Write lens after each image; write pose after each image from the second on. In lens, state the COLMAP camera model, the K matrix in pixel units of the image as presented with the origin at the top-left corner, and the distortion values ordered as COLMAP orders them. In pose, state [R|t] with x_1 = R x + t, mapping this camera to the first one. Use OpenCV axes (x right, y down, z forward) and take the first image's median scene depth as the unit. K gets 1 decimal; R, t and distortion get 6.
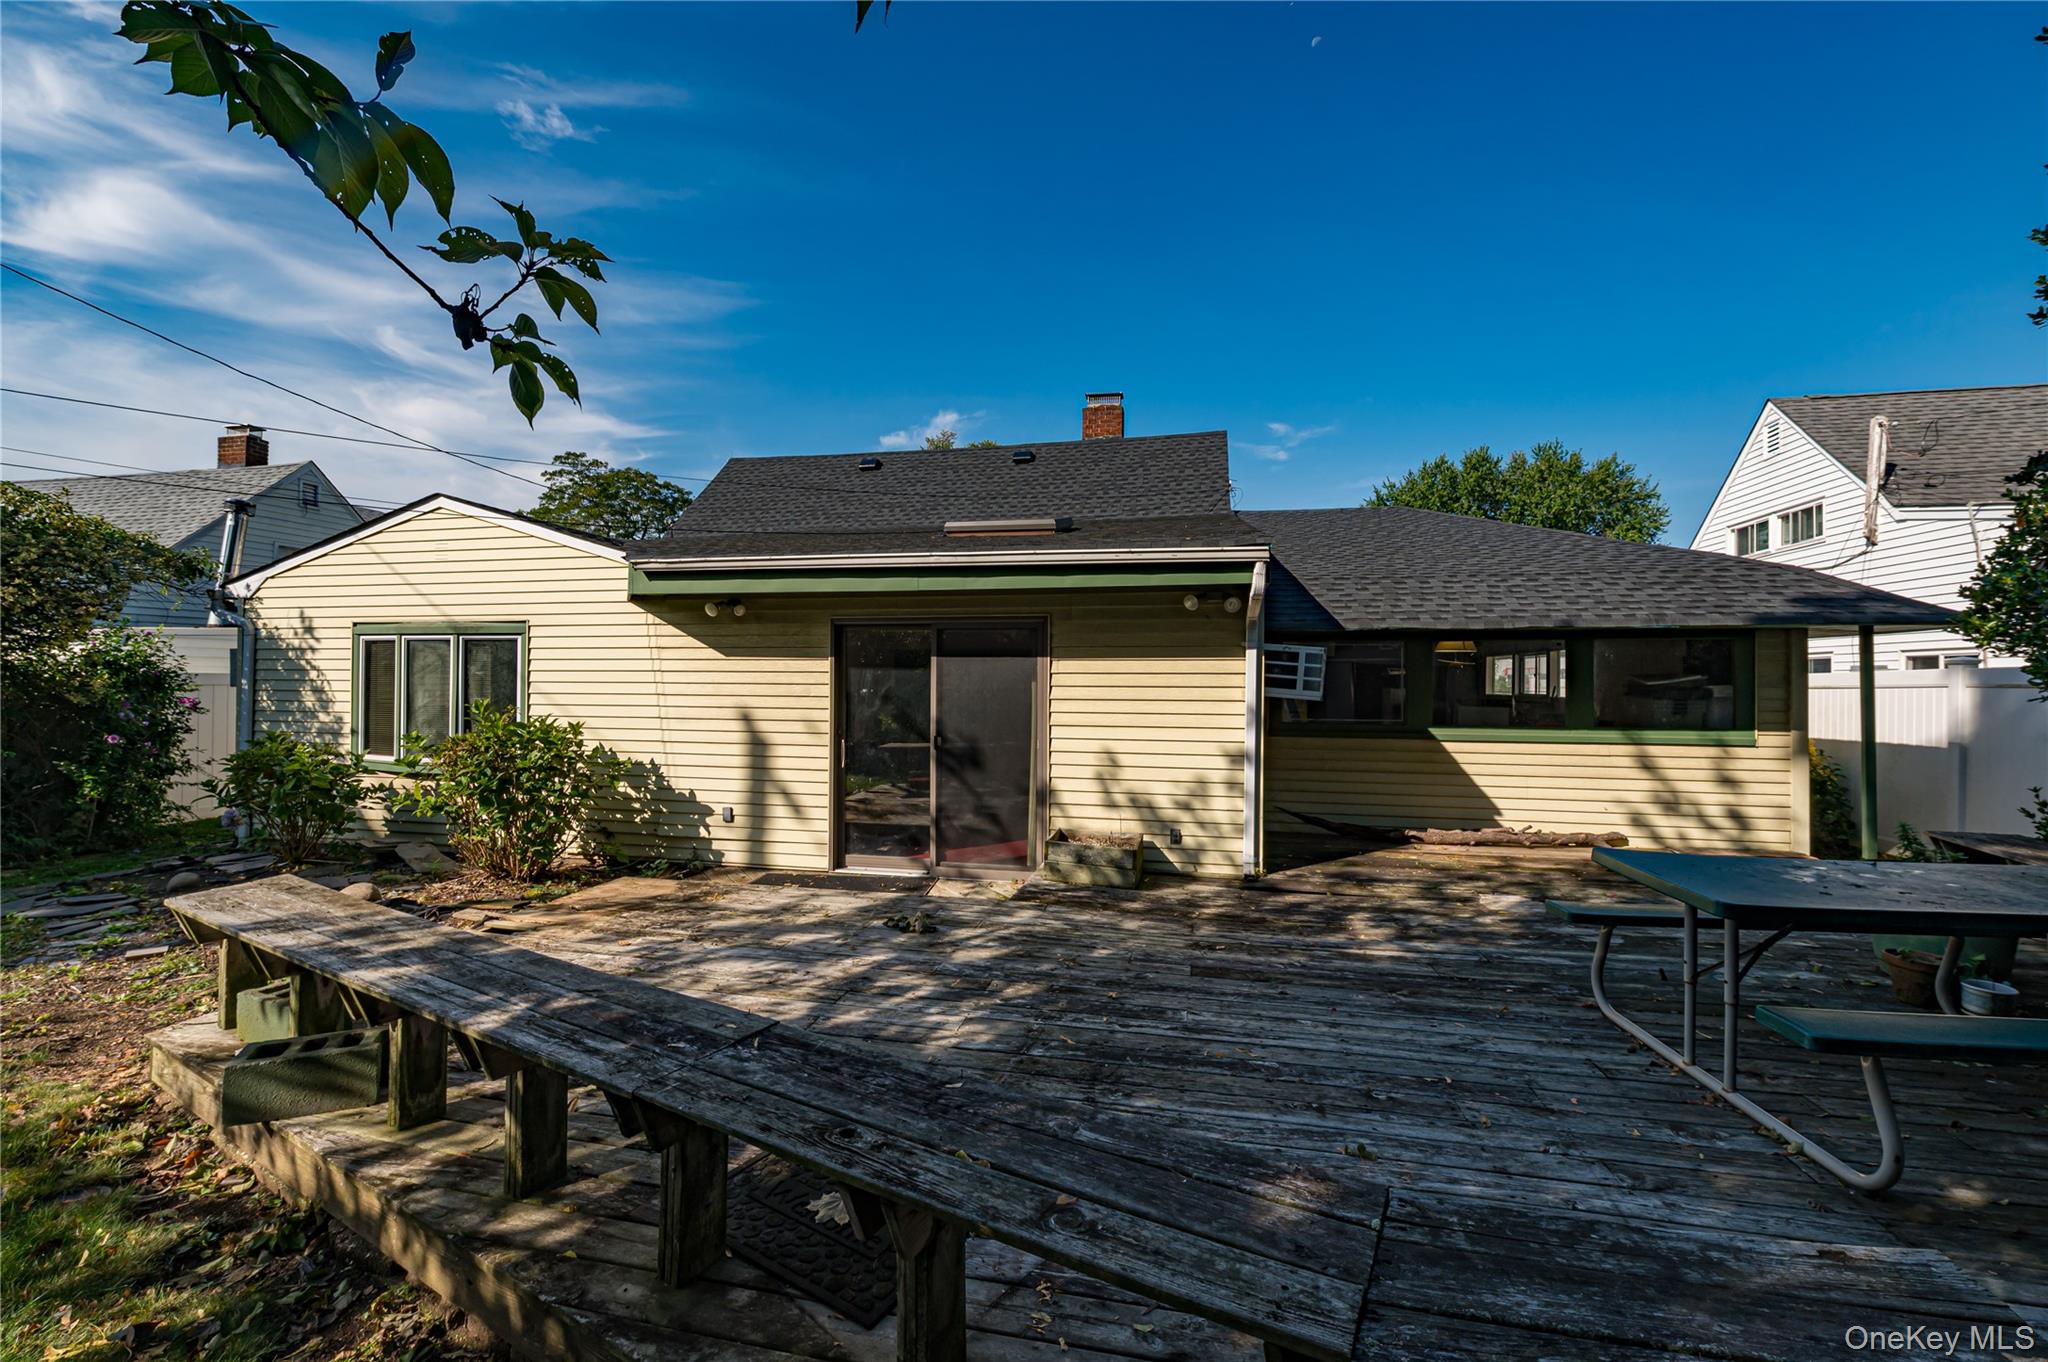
lens RADIAL K [[796.9, 0, 1020.0], [0, 796.9, 674.6], [0, 0, 1]] dist [-0.002476, -0.000054]
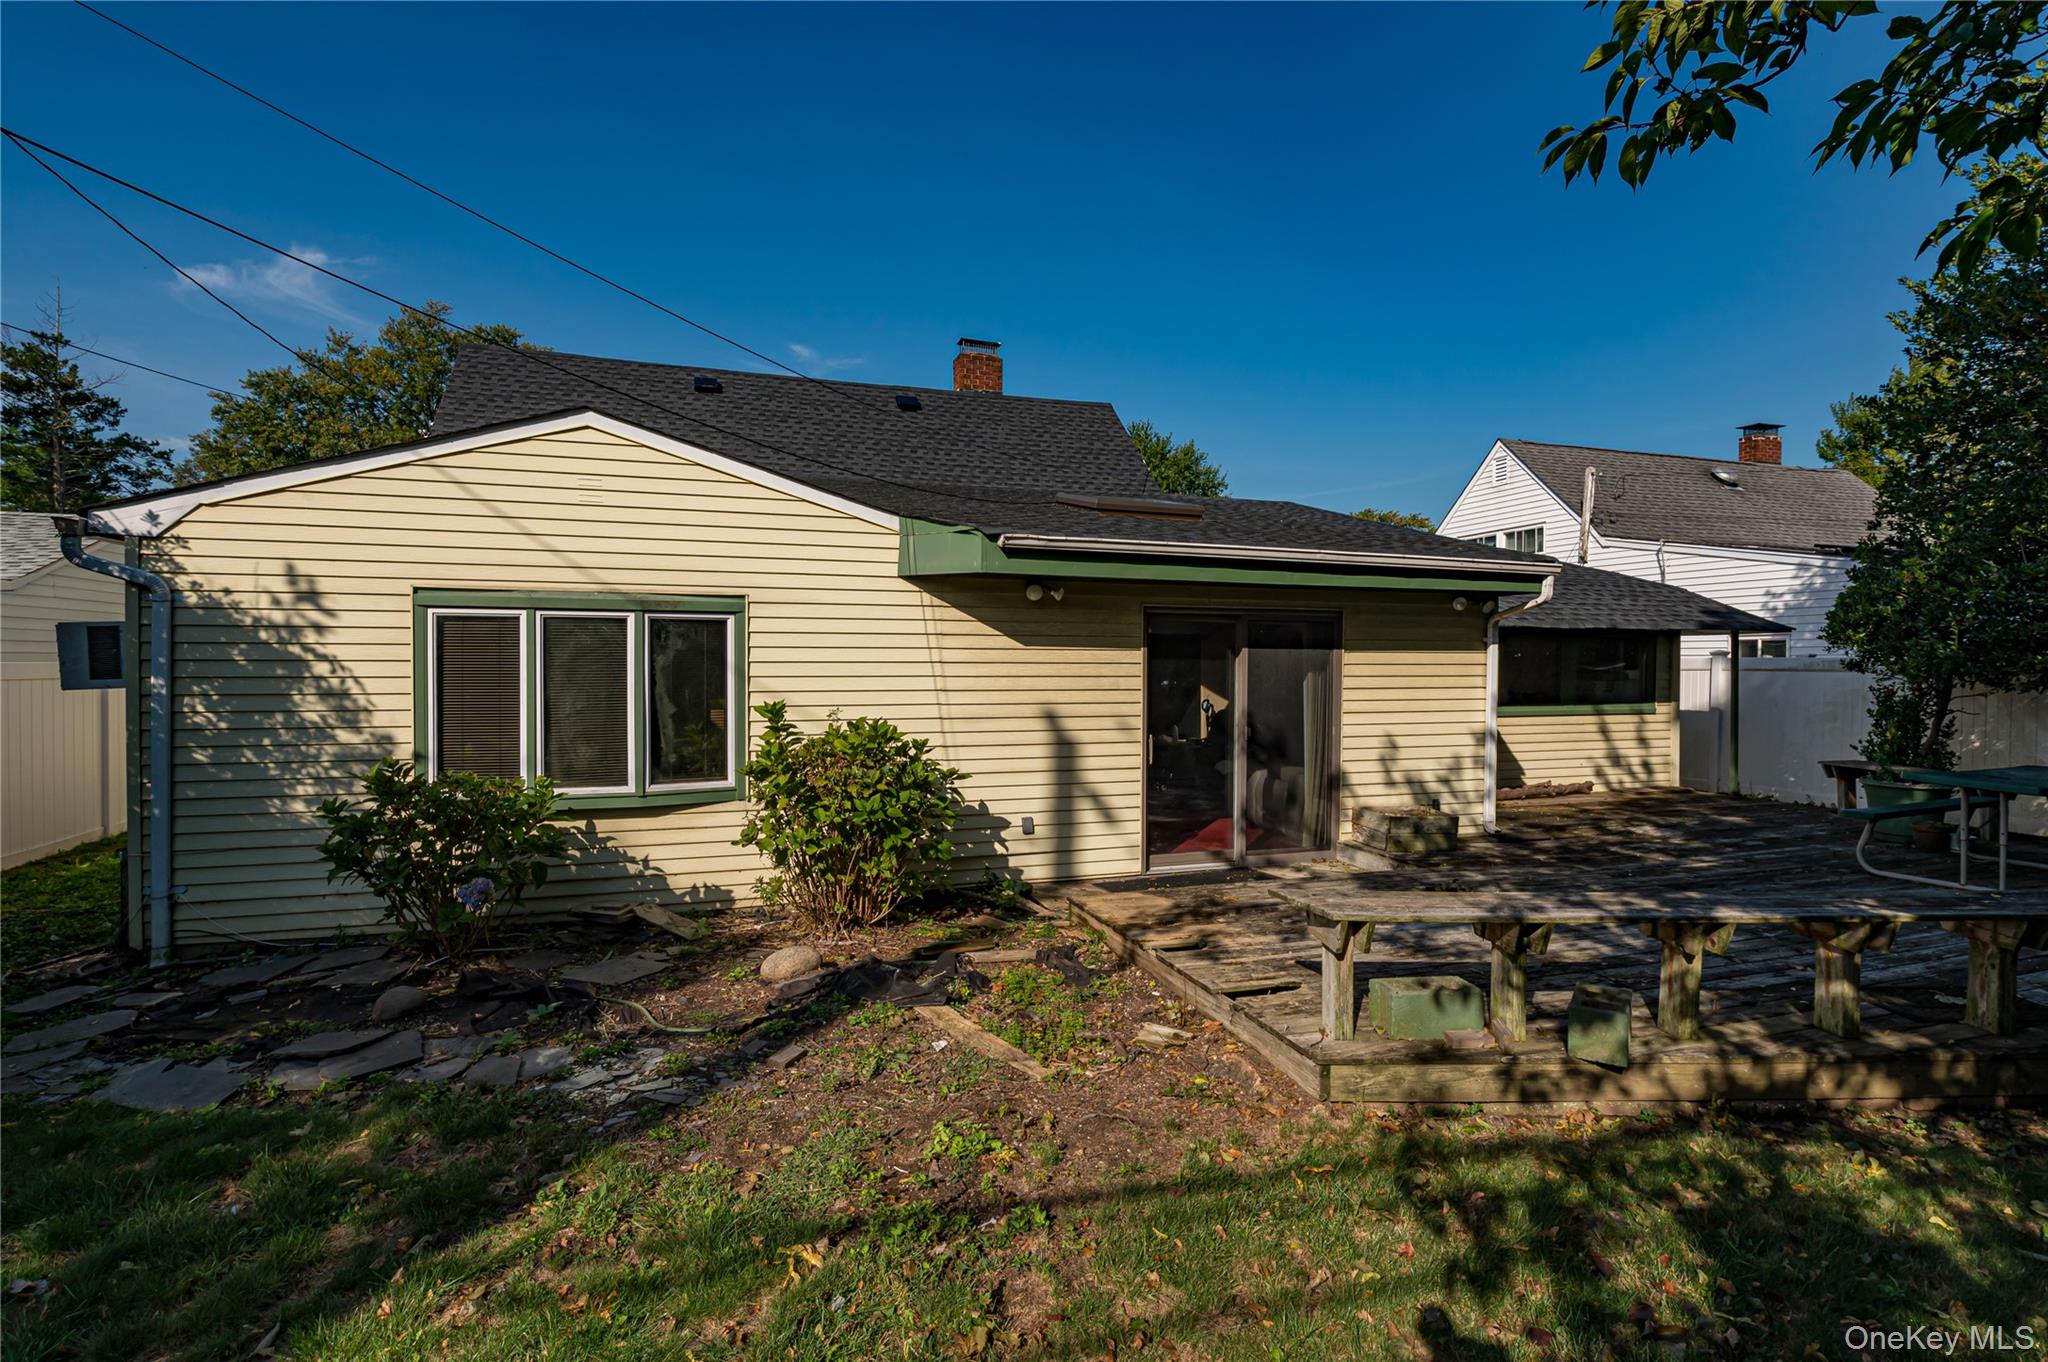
lens RADIAL K [[973.7, 0, 1022.3], [0, 973.7, 679.5], [0, 0, 1]] dist [0.002766, -0.000051]
pose [[0.864881, -0.011980, 0.501835, -0.898877], [-0.002155, 0.999617, 0.027576, -0.015191], [-0.501973, -0.024932, 0.864524, 0.075388]]
